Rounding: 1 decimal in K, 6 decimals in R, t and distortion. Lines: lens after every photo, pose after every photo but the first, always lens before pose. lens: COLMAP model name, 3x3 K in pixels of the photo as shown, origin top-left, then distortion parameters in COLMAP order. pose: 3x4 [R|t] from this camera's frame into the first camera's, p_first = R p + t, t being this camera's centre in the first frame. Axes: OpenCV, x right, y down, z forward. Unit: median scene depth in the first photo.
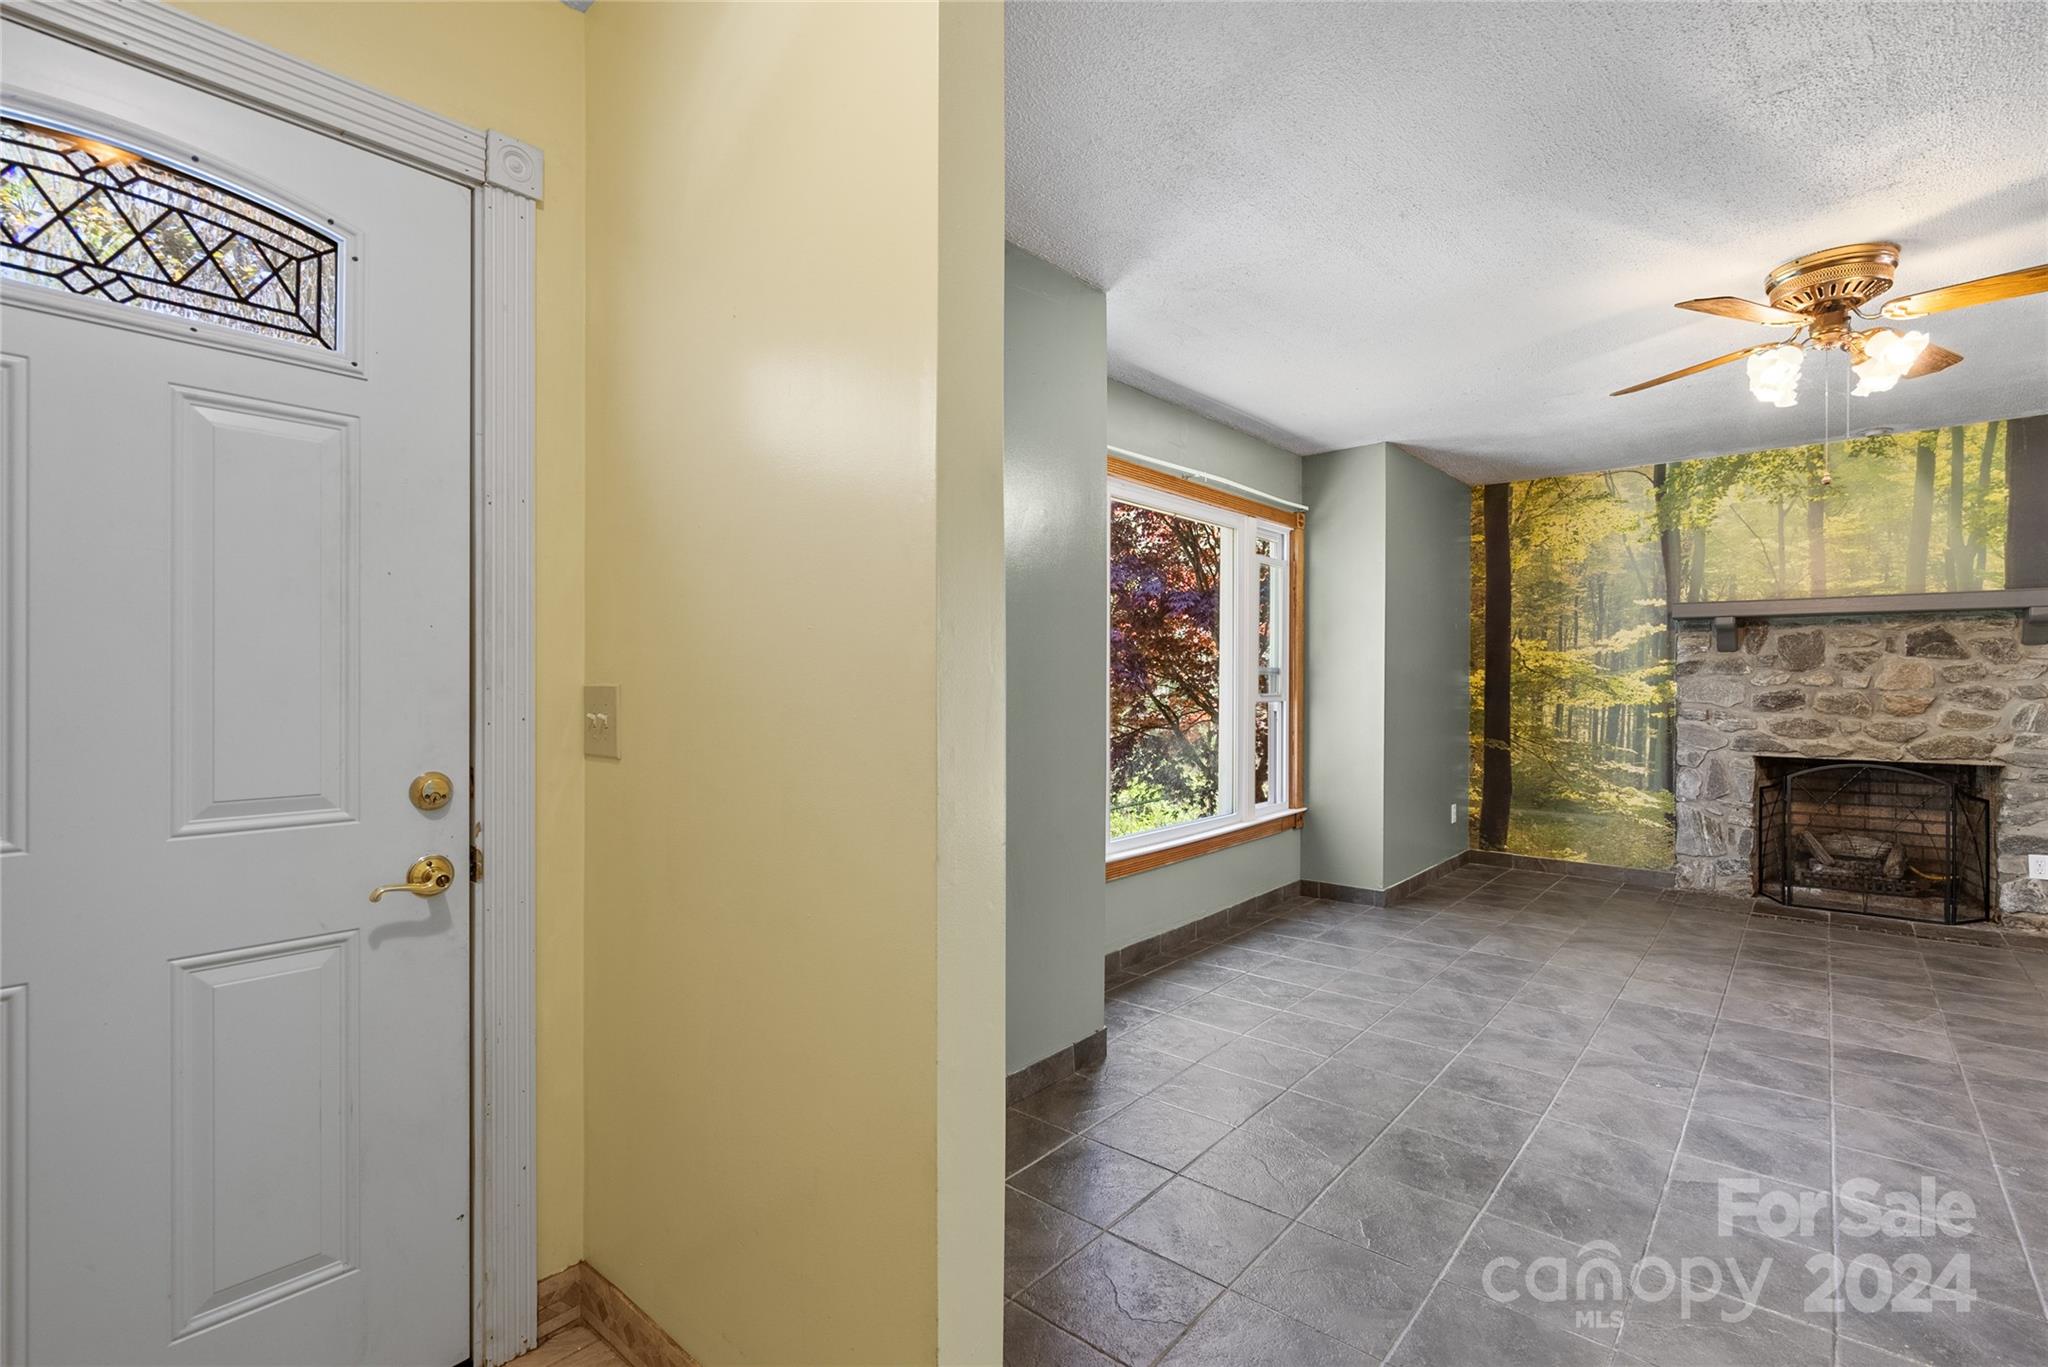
lens RADIAL K [[934.2, 0, 1024.0], [0, 934.2, 683.5], [0, 0, 1]] dist [-0.002146, 0.001106]
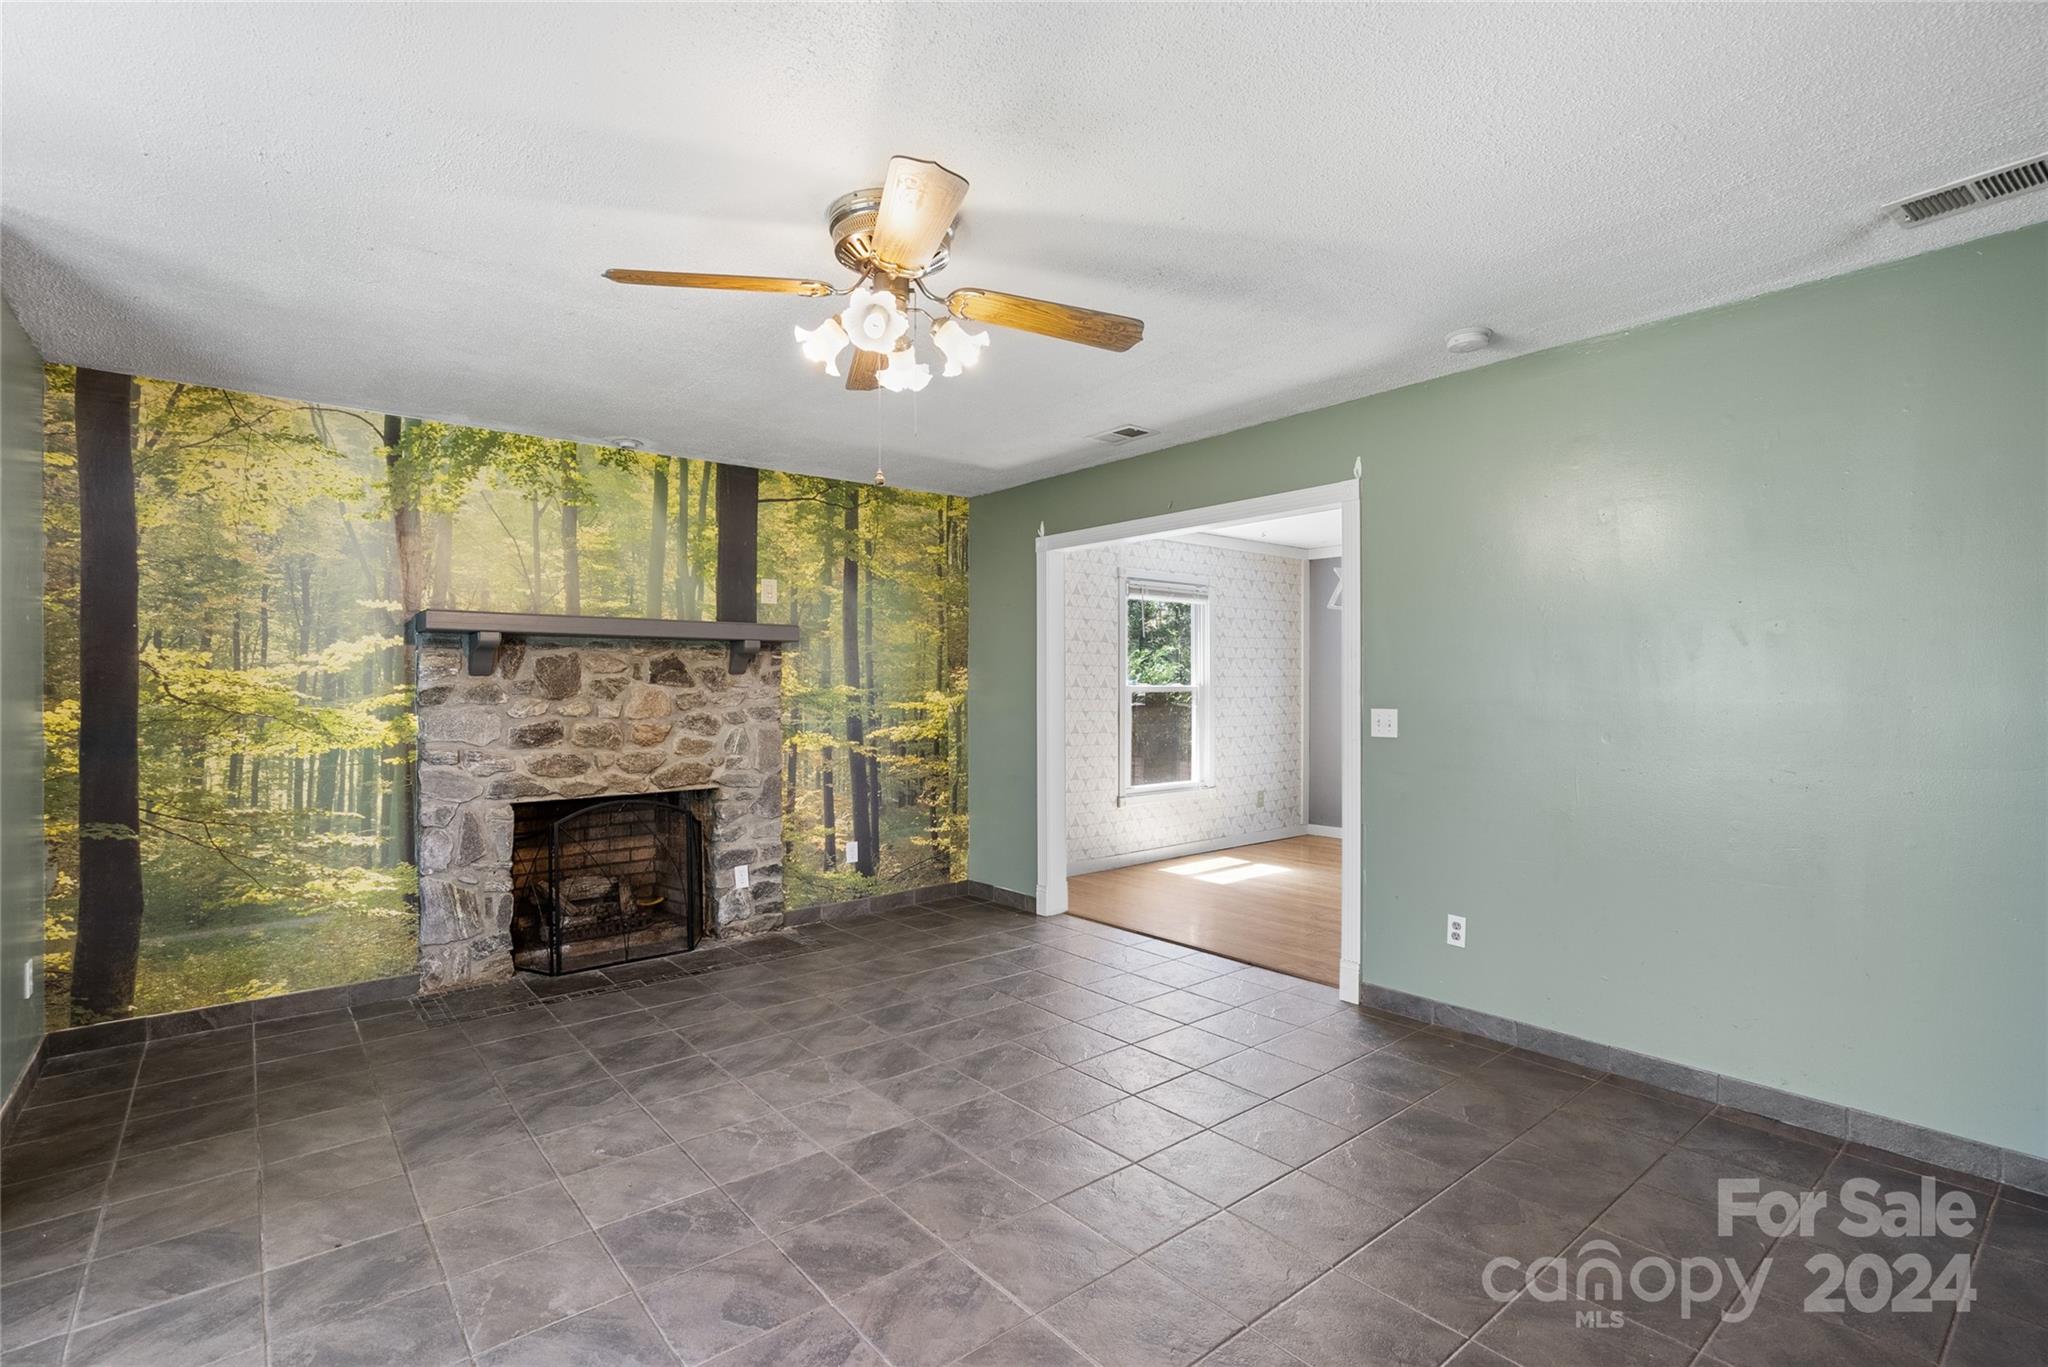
lens RADIAL K [[955.4, 0, 1036.6], [0, 955.4, 687.7], [0, 0, 1]] dist [-0.001245, 0.001031]
pose [[0.162371, -0.001667, 0.986728, 0.030732], [0.009848, 0.999952, 0.000069, -0.019242], [-0.986681, 0.009706, 0.162379, 0.406207]]
